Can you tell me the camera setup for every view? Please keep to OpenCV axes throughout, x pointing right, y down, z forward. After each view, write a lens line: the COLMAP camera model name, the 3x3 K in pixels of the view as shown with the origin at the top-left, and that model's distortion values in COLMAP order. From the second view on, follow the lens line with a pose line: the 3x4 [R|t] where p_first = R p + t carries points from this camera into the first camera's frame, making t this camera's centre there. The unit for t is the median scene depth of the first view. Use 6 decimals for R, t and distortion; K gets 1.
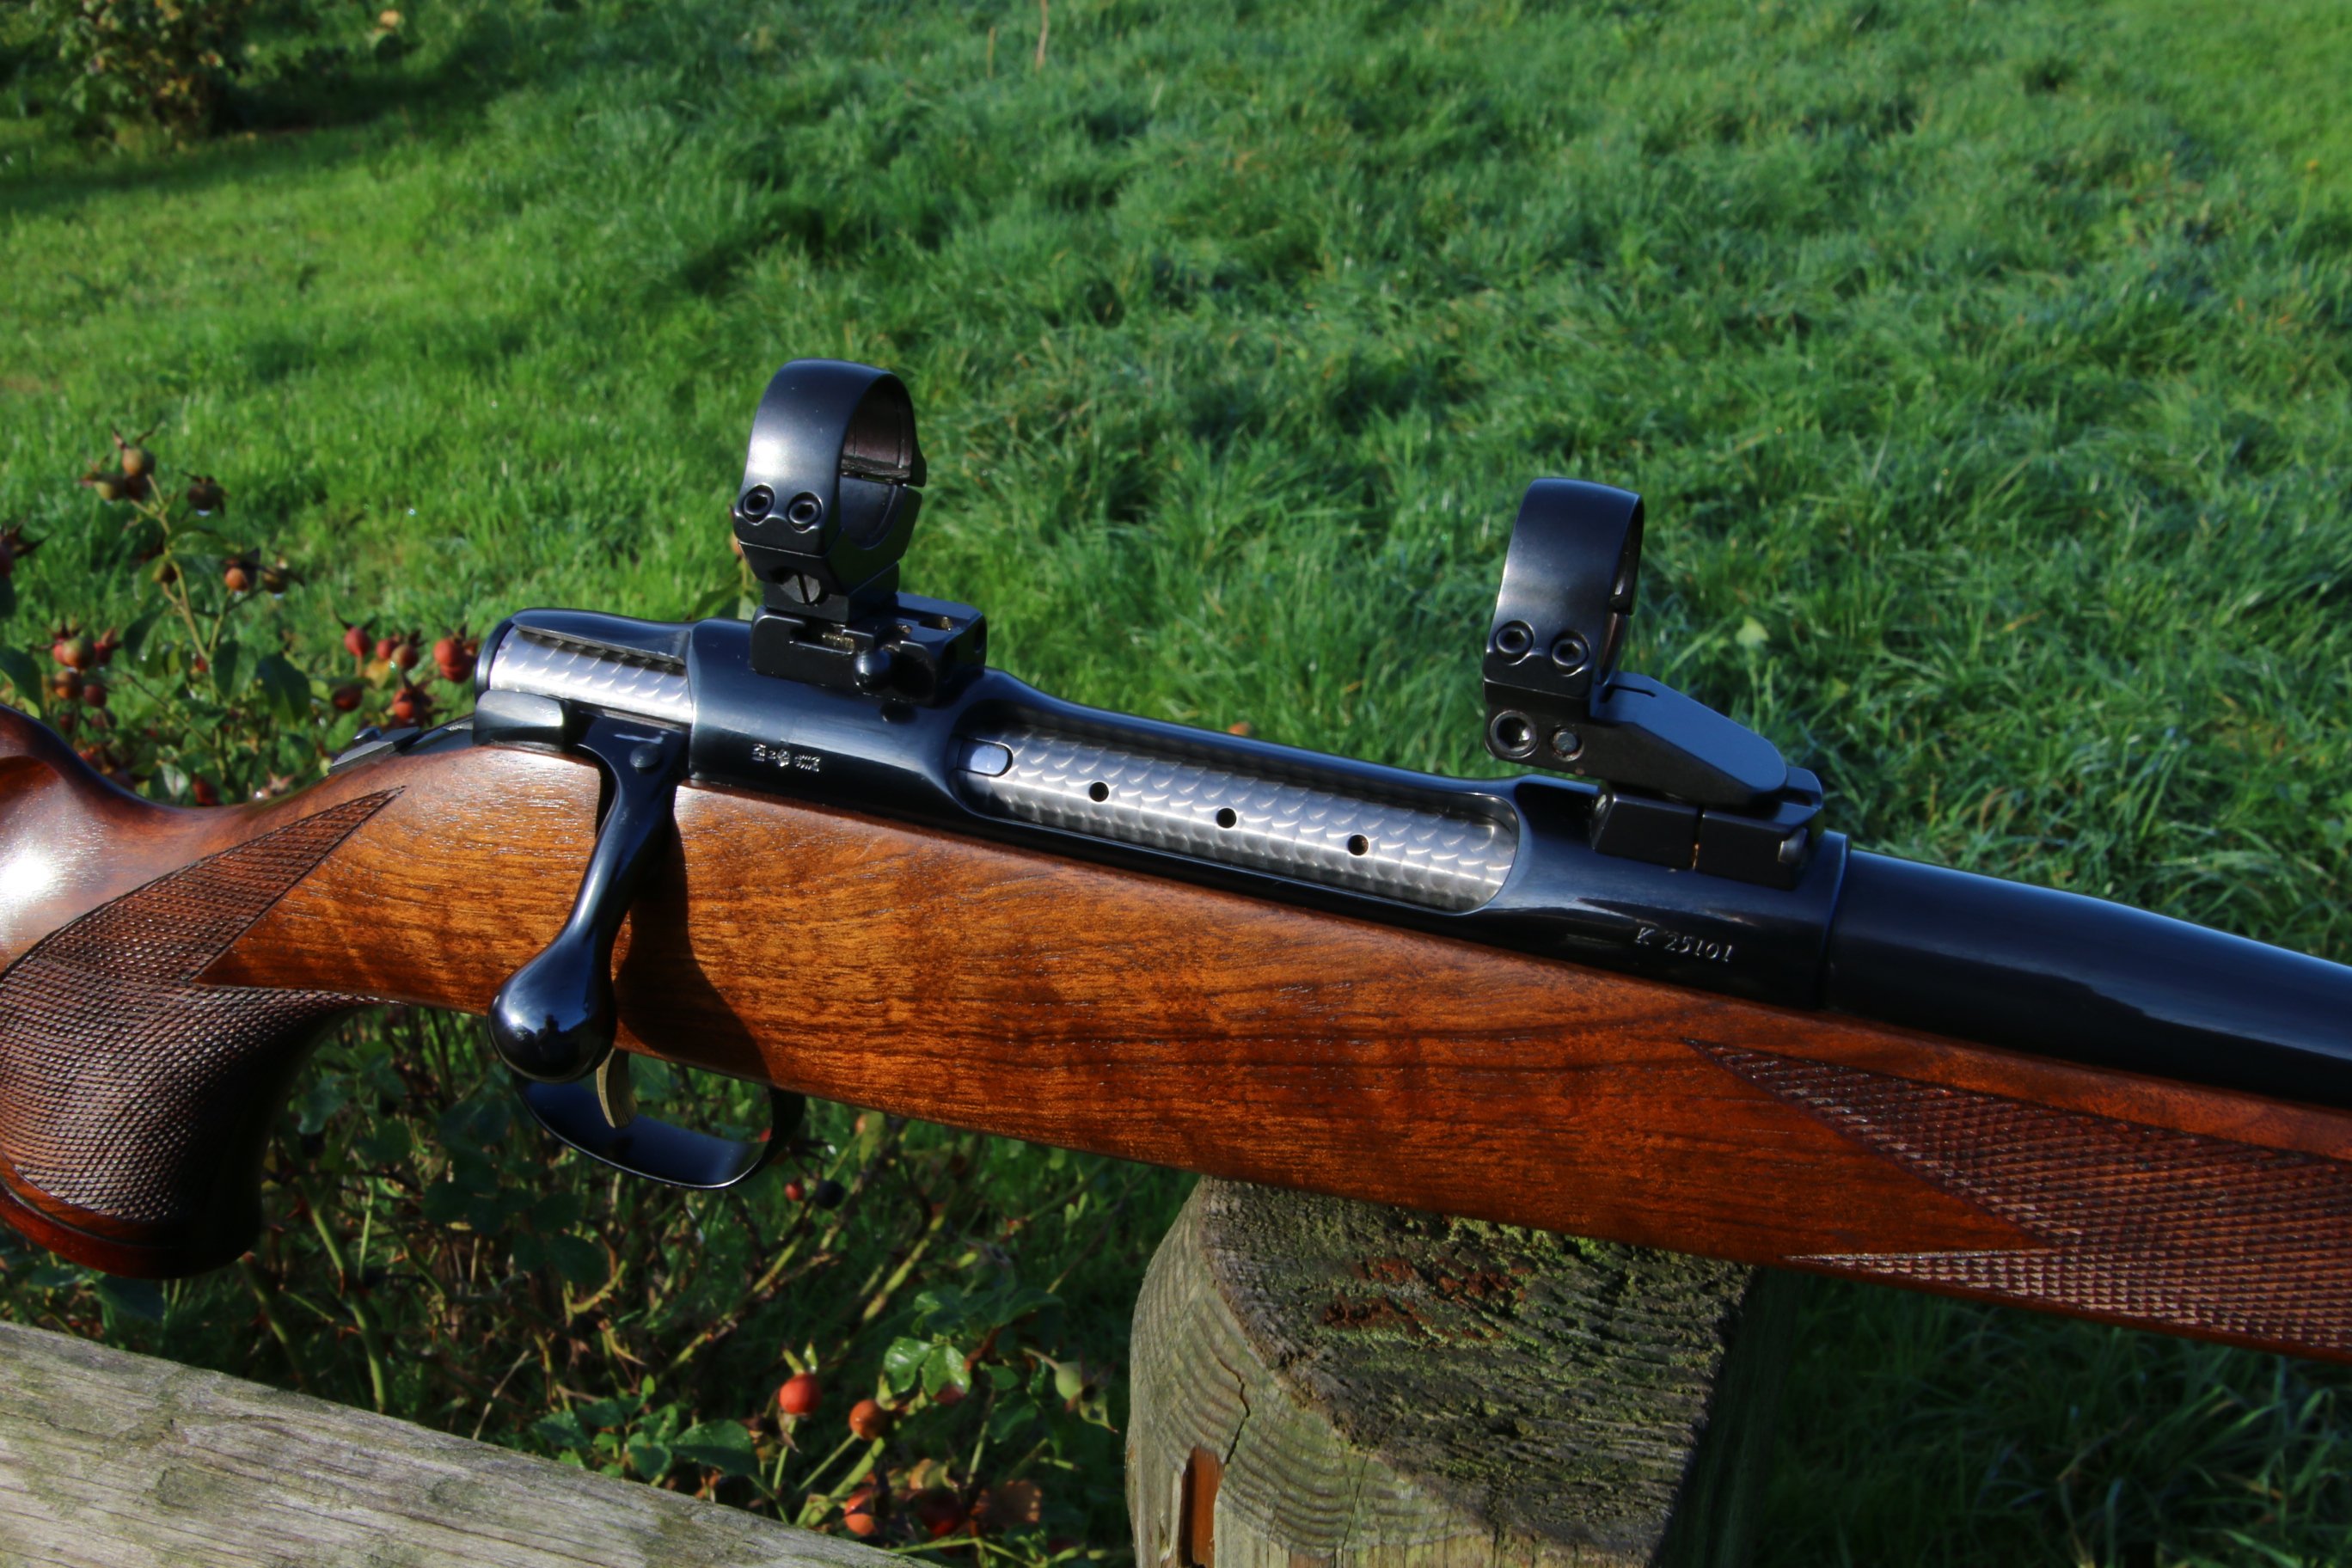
lens RADIAL K [[2554.1, 0, 1114.2], [0, 2554.1, 853.4], [0, 0, 1]] dist [0.068747, 0.000000]
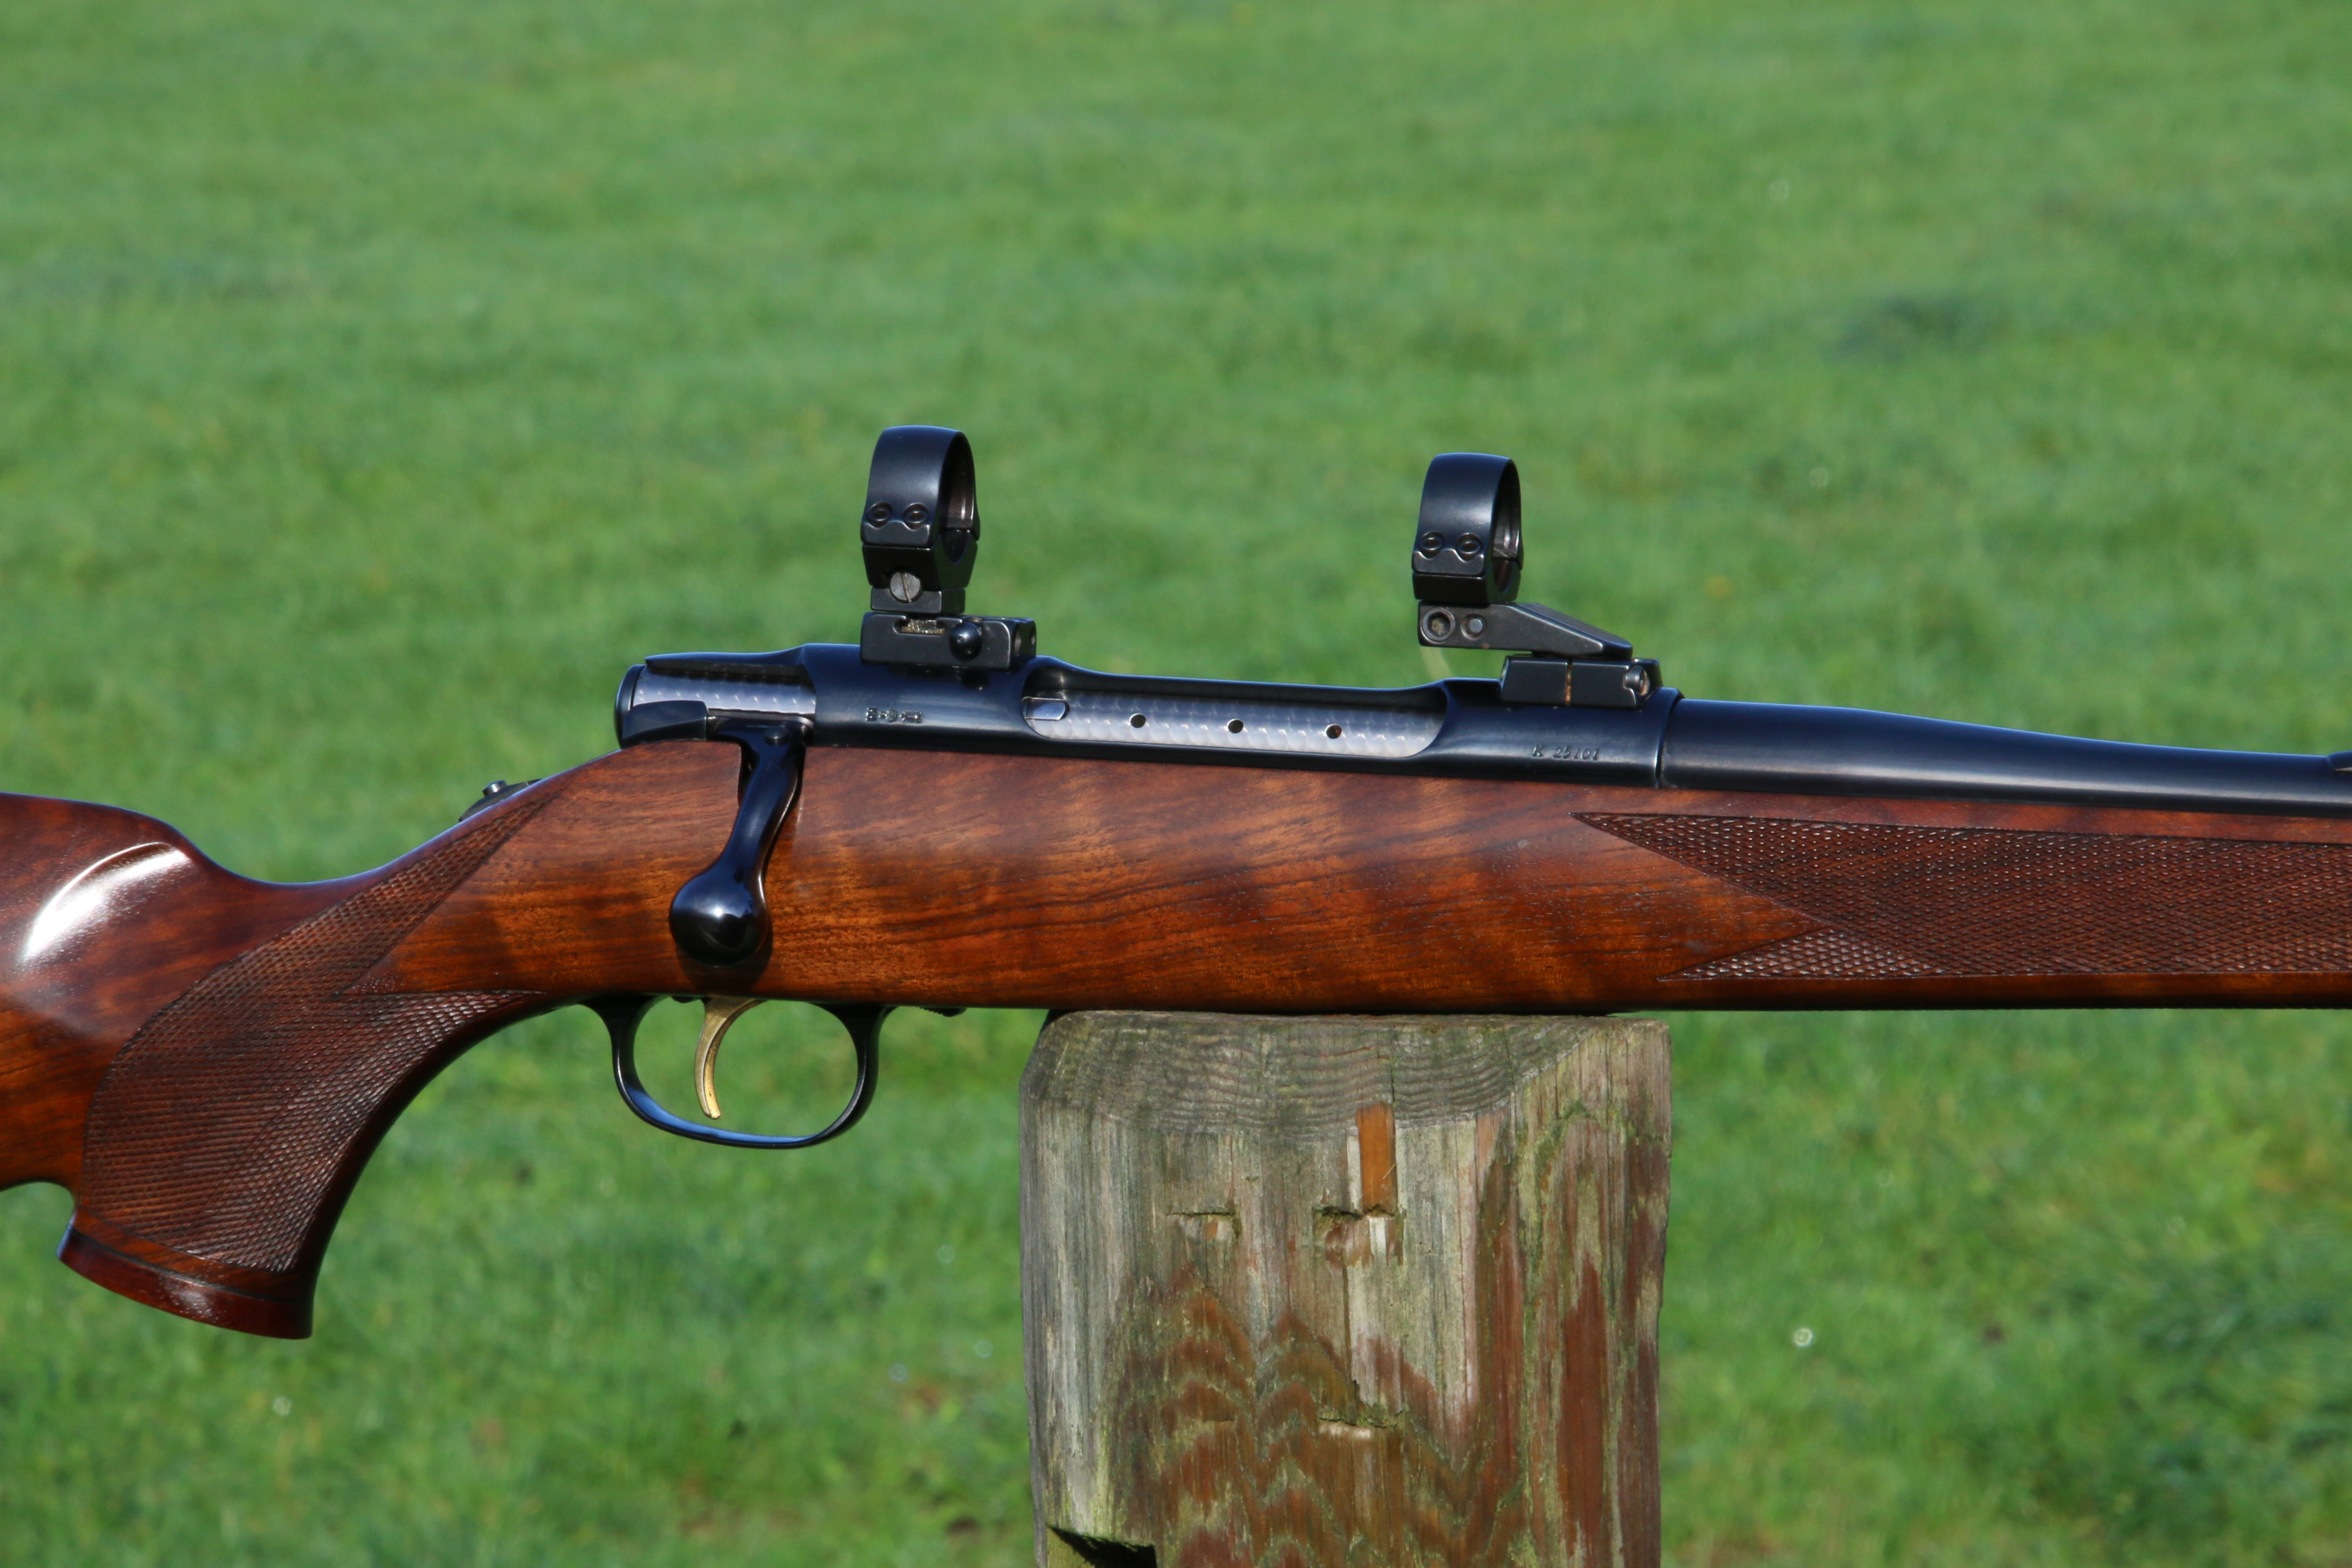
lens RADIAL K [[10539.6, 0, 1215.9], [0, 10539.6, 933.5], [0, 0, 1]] dist [1.734198, 0.000000]
pose [[0.479406, -0.066849, 0.875043, -0.506110], [0.390048, 0.909430, -0.144218, 0.095263], [-0.786150, 0.410448, 0.462061, -0.162693]]
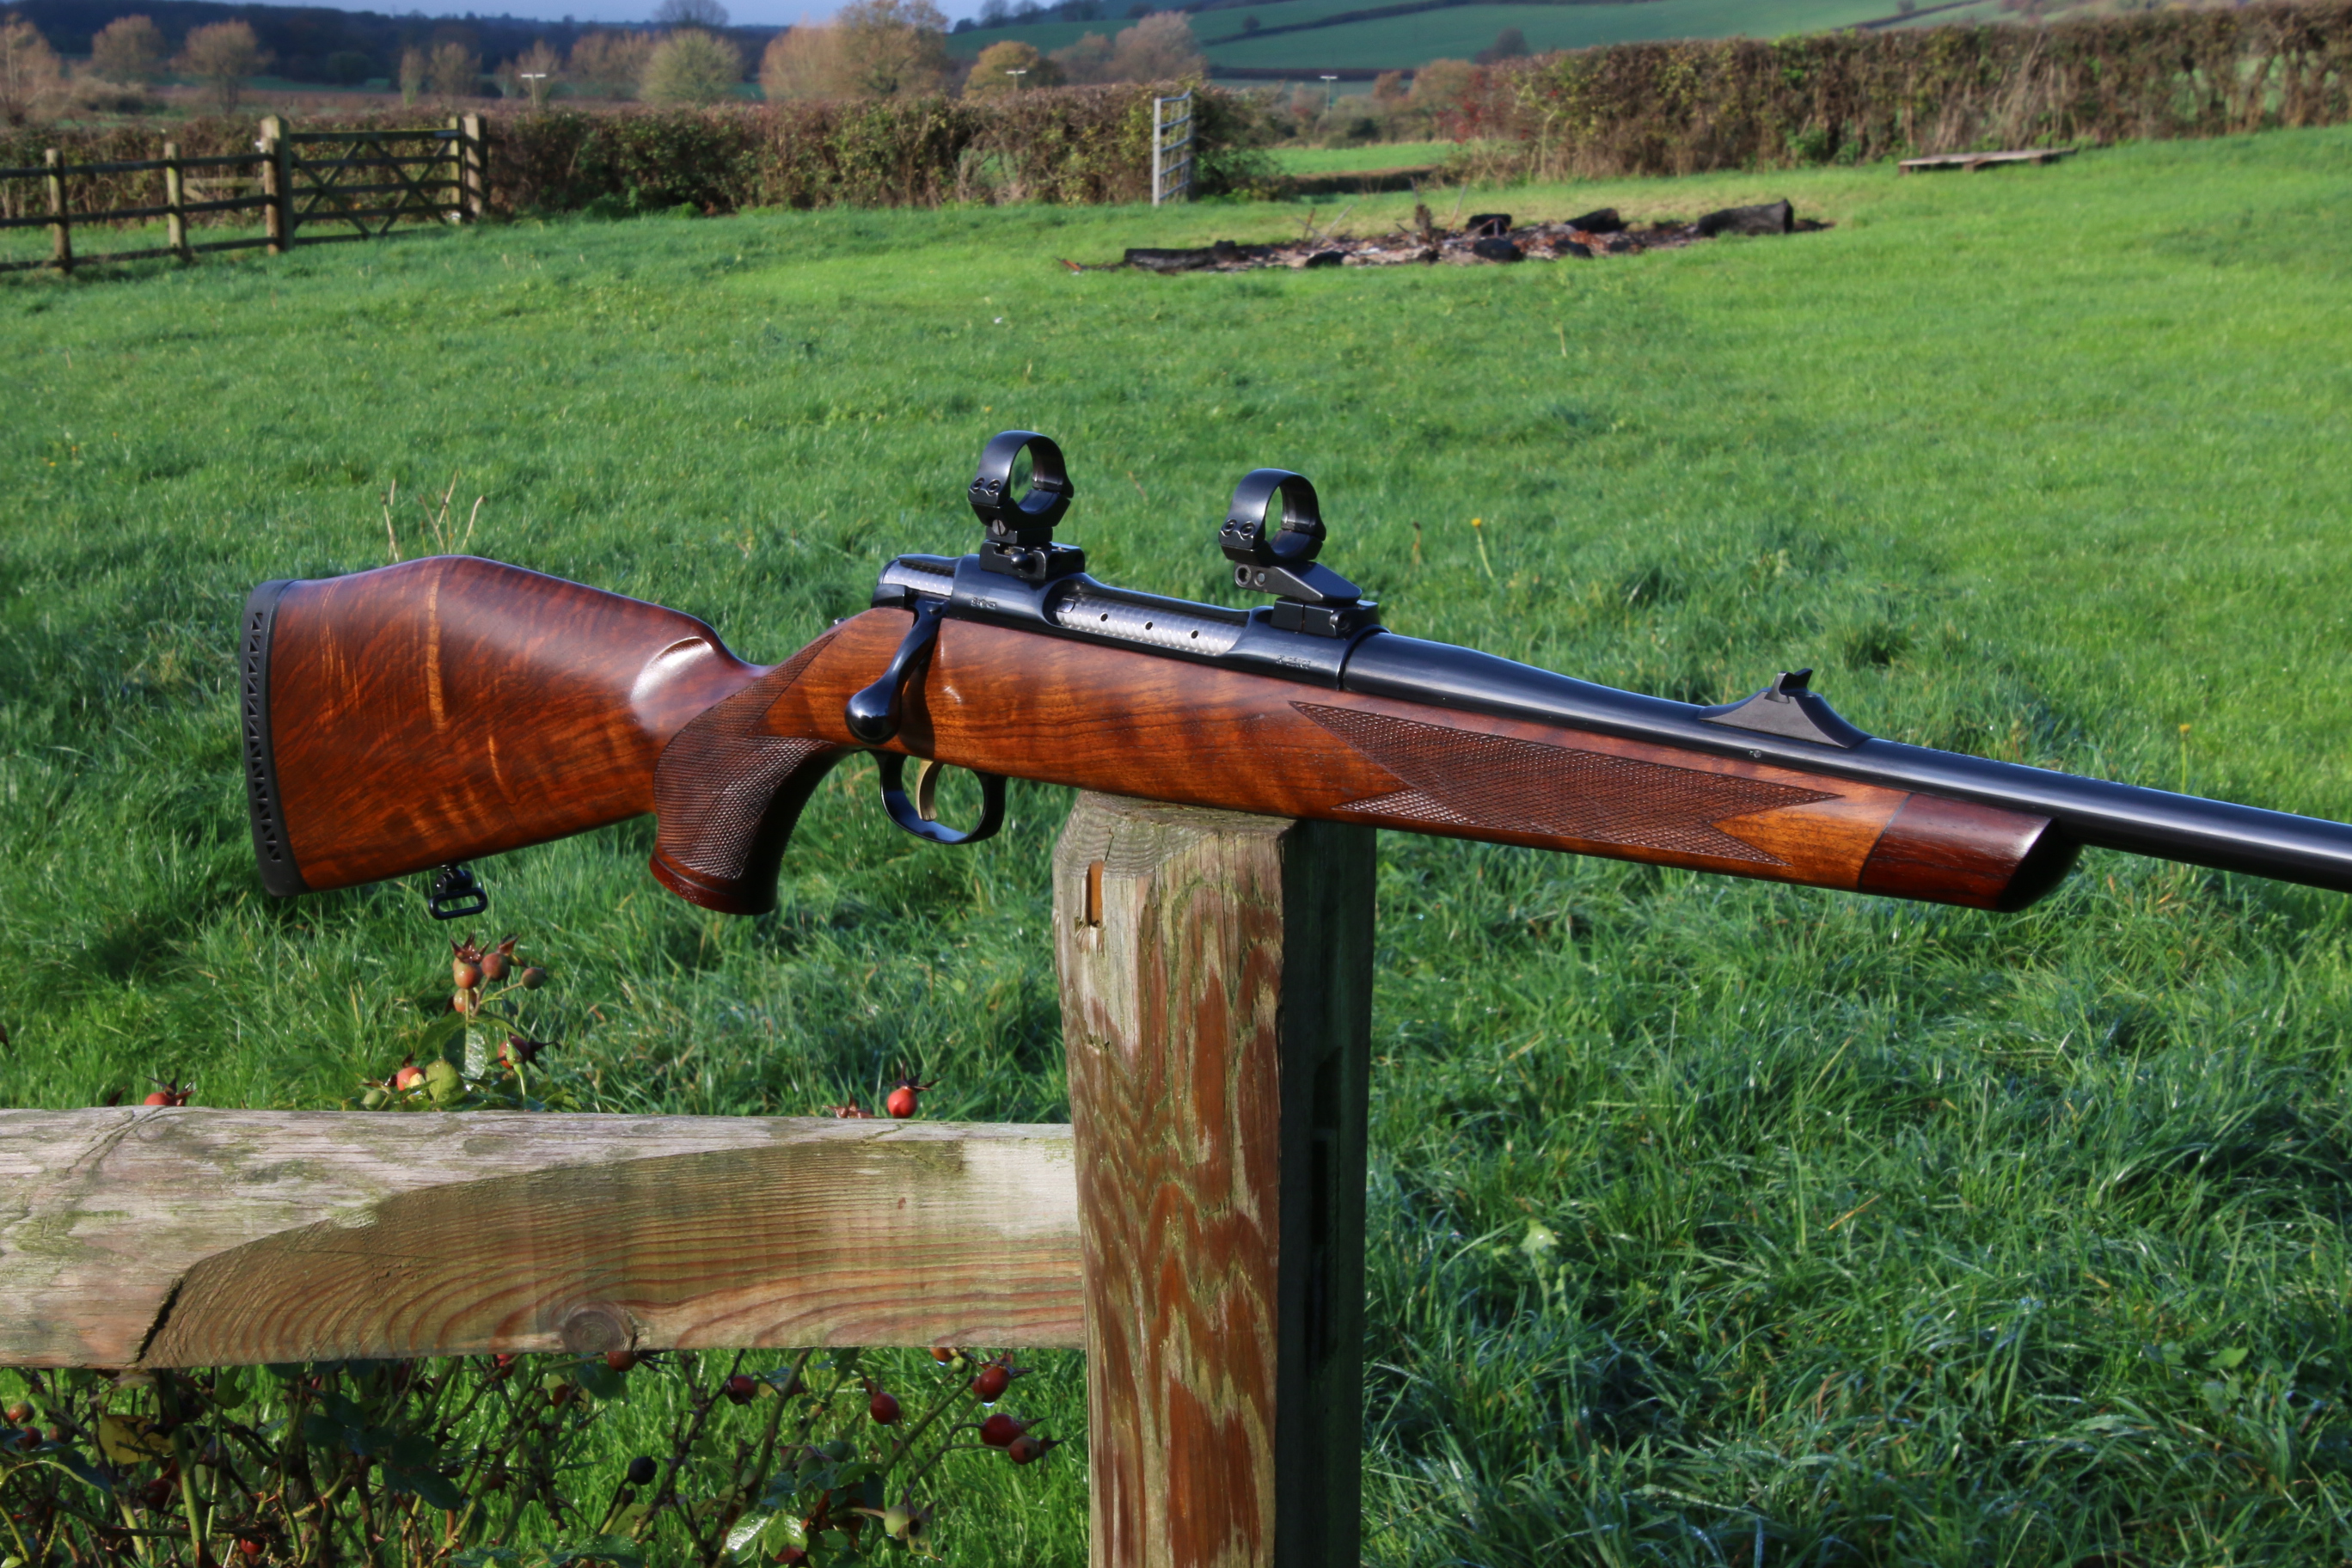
lens RADIAL K [[3936.6, 0, 1092.2], [0, 3936.6, 858.7], [0, 0, 1]] dist [0.318253, 0.000000]
pose [[0.992004, -0.044672, 0.118035, -0.039290], [0.073911, 0.963733, -0.256429, 0.115989], [-0.102299, 0.263103, 0.959329, -0.244438]]
